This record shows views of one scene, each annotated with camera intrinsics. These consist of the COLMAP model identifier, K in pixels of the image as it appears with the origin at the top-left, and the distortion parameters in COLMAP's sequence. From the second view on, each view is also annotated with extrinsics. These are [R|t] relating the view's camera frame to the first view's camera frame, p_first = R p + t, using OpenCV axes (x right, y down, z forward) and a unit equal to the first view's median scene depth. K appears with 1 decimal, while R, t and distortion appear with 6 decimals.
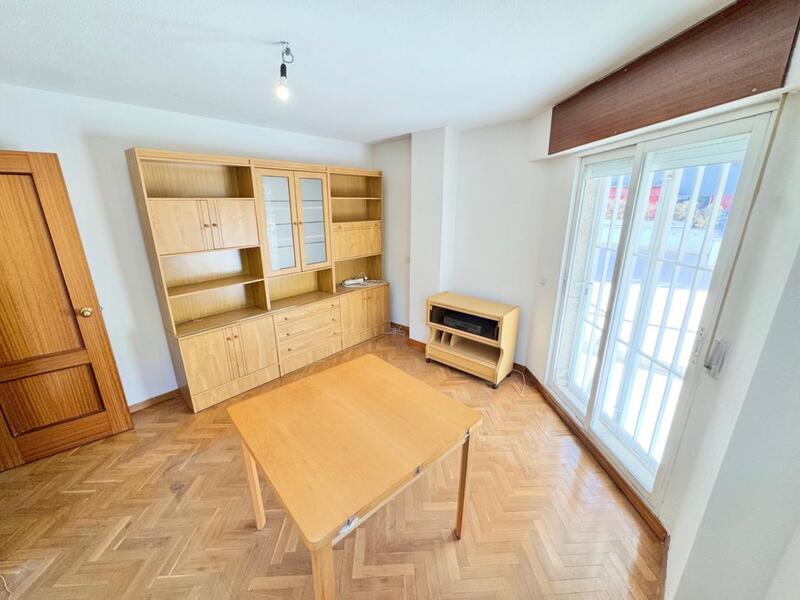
lens RADIAL K [[321.6, 0, 402.0], [0, 321.6, 299.0], [0, 0, 1]] dist [-0.003257, -0.000014]
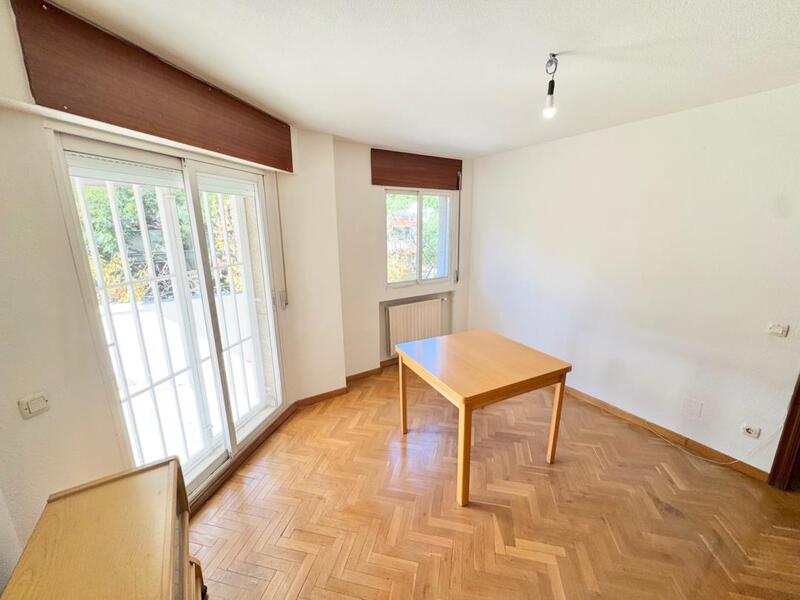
lens RADIAL K [[321.6, 0, 393.2], [0, 321.6, 295.4], [0, 0, 1]] dist [-0.003257, -0.000014]
pose [[-0.957086, -0.053898, 0.284748, -0.119448], [0.093818, 0.872020, 0.480395, -0.393127], [-0.274199, 0.486494, -0.829541, 1.353295]]
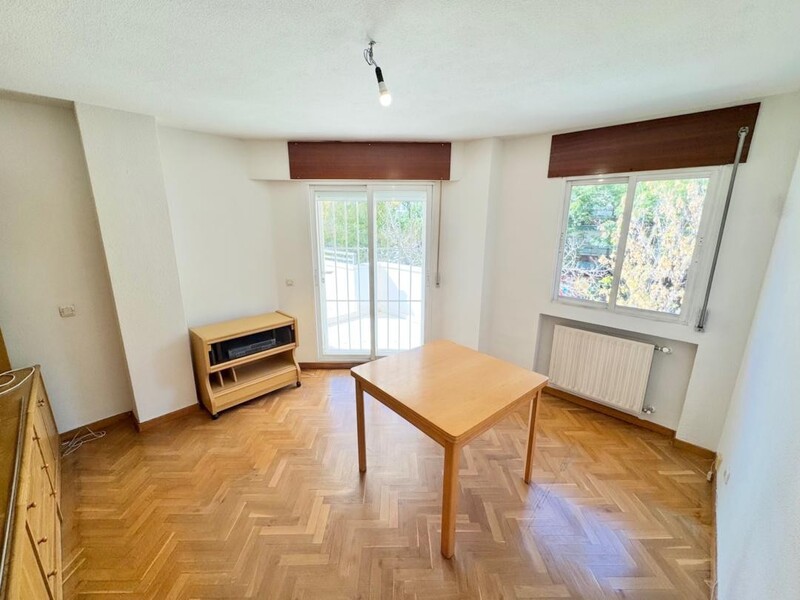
lens RADIAL K [[321.6, 0, 402.6], [0, 321.6, 294.1], [0, 0, 1]] dist [-0.003257, -0.000014]
pose [[0.037119, -0.219765, 0.974846, -0.836979], [0.283693, 0.937701, 0.200589, -0.160029], [-0.958196, 0.269111, 0.097152, 0.585398]]
